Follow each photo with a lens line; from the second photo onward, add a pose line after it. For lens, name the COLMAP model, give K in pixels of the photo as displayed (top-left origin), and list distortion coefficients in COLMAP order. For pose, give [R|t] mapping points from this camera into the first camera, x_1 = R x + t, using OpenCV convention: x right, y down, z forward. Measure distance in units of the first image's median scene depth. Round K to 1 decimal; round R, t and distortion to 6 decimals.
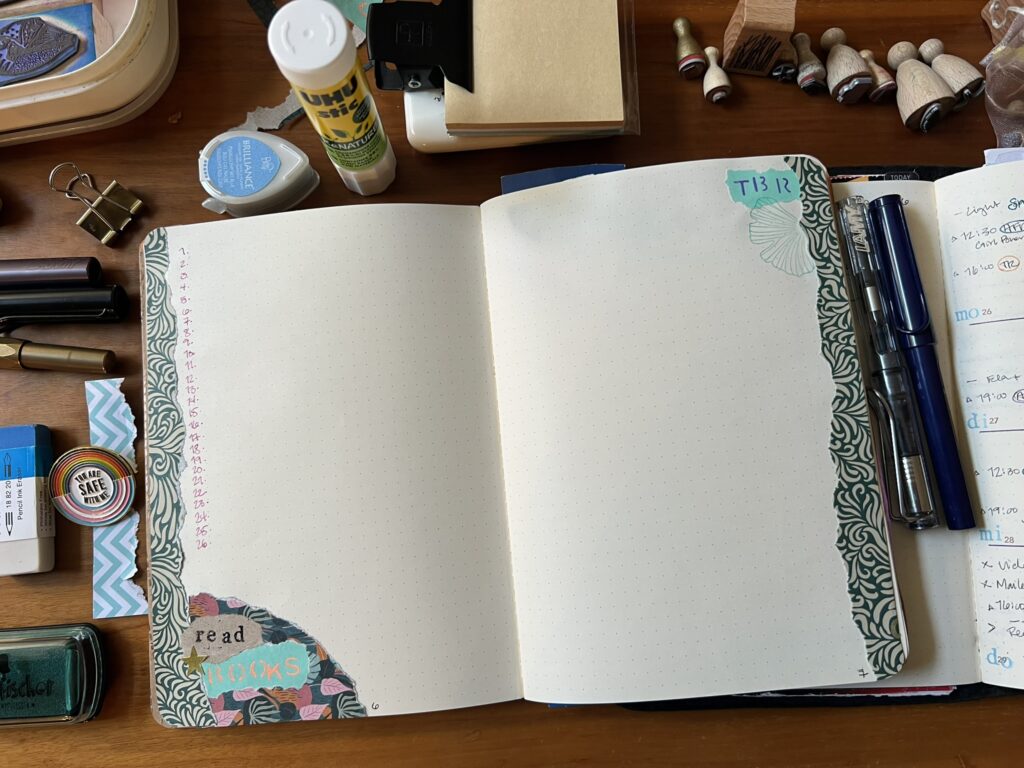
lens RADIAL K [[793.0, 0, 509.4], [0, 793.0, 382.9], [0, 0, 1]] dist [0.008104, -0.035823]
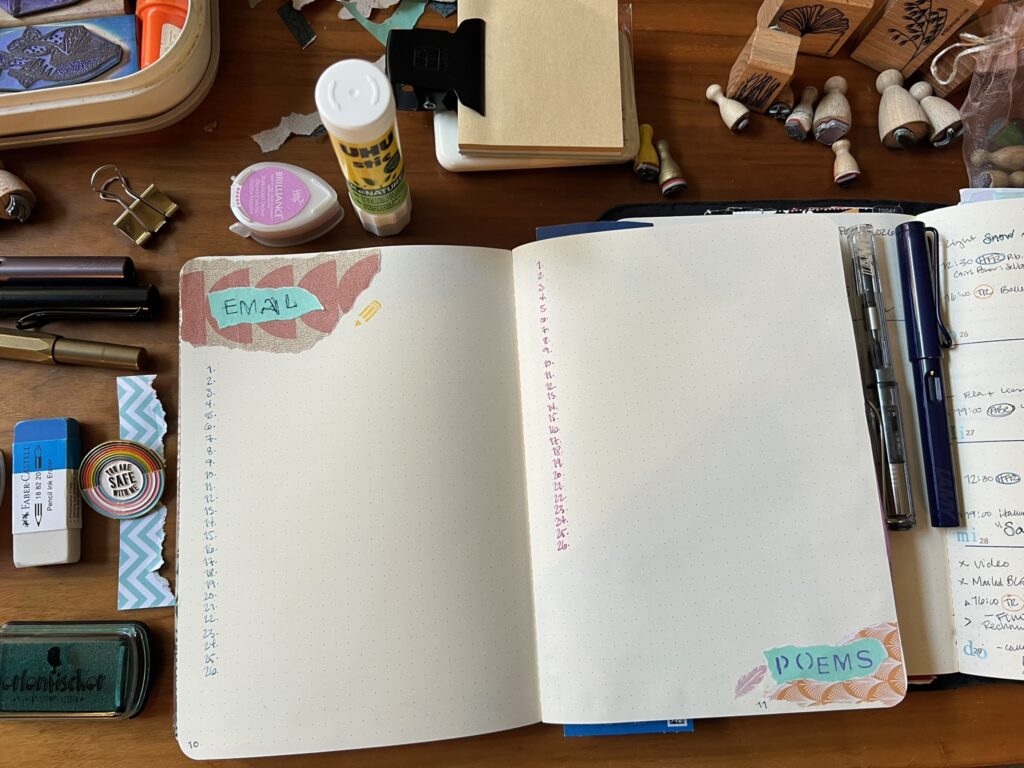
lens RADIAL K [[793.0, 0, 509.4], [0, 793.0, 382.9], [0, 0, 1]] dist [0.008104, -0.035823]
pose [[0.997499, 0.025282, 0.066004, -0.097412], [-0.023291, 0.999256, -0.030751, 0.025526], [-0.066732, 0.029137, 0.997345, -0.056732]]
